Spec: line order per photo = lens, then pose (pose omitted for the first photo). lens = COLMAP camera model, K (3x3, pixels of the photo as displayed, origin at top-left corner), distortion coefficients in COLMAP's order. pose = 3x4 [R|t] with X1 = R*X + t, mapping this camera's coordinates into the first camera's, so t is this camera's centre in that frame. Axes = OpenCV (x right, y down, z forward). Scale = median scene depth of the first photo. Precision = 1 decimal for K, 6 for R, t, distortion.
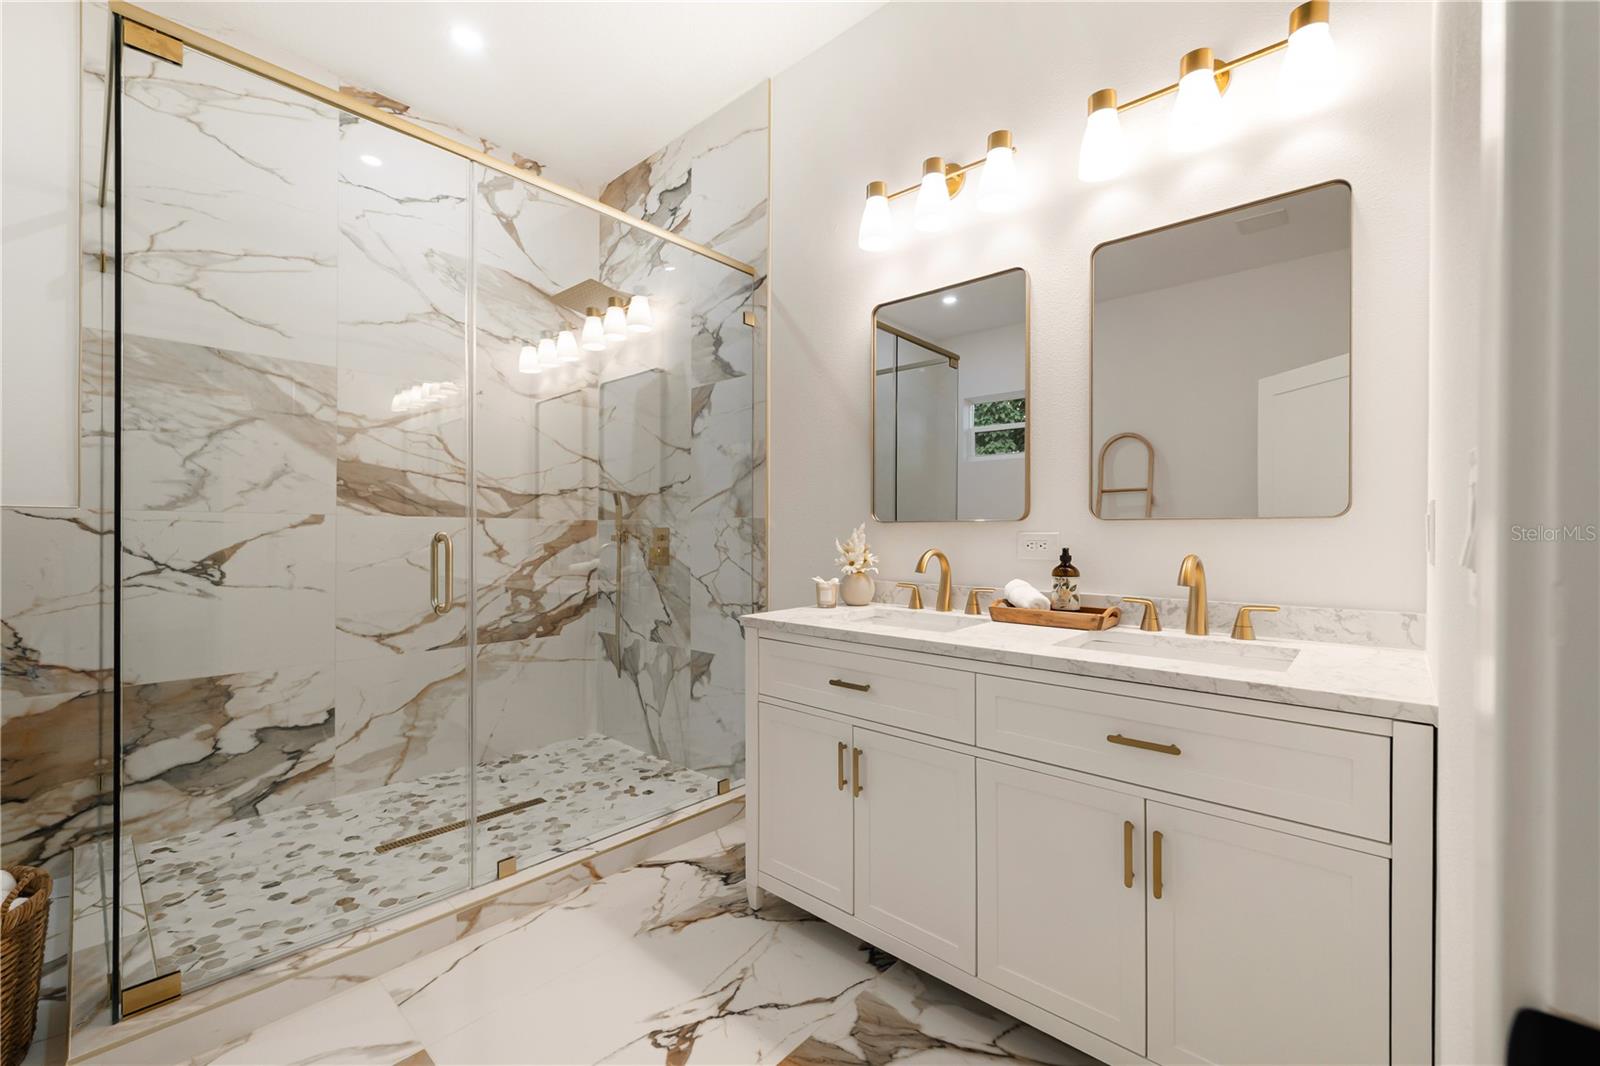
lens RADIAL K [[658.9, 0, 796.2], [0, 658.9, 533.8], [0, 0, 1]] dist [-0.000240, 0.000541]
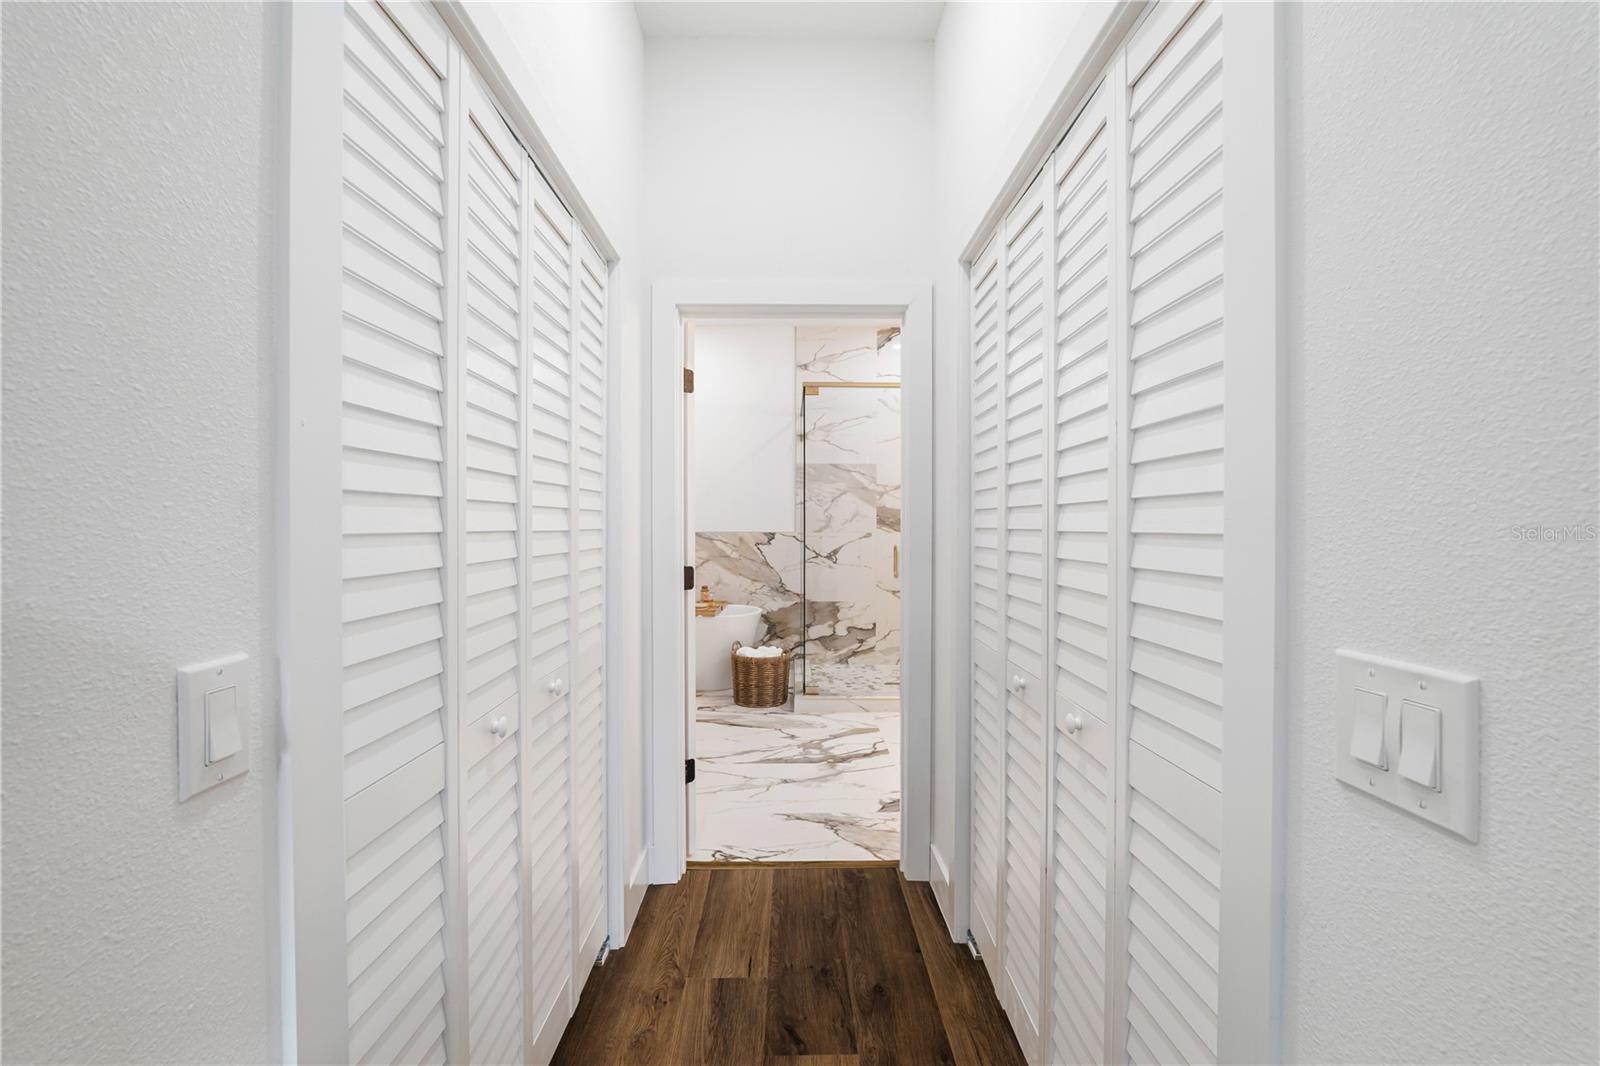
lens RADIAL K [[658.9, 0, 809.2], [0, 658.9, 522.2], [0, 0, 1]] dist [-0.000240, 0.000541]
pose [[0.696180, -0.003598, -0.717859, 0.773513], [0.002100, 0.999993, -0.002975, -0.064648], [0.717865, 0.000563, 0.696183, -0.728516]]
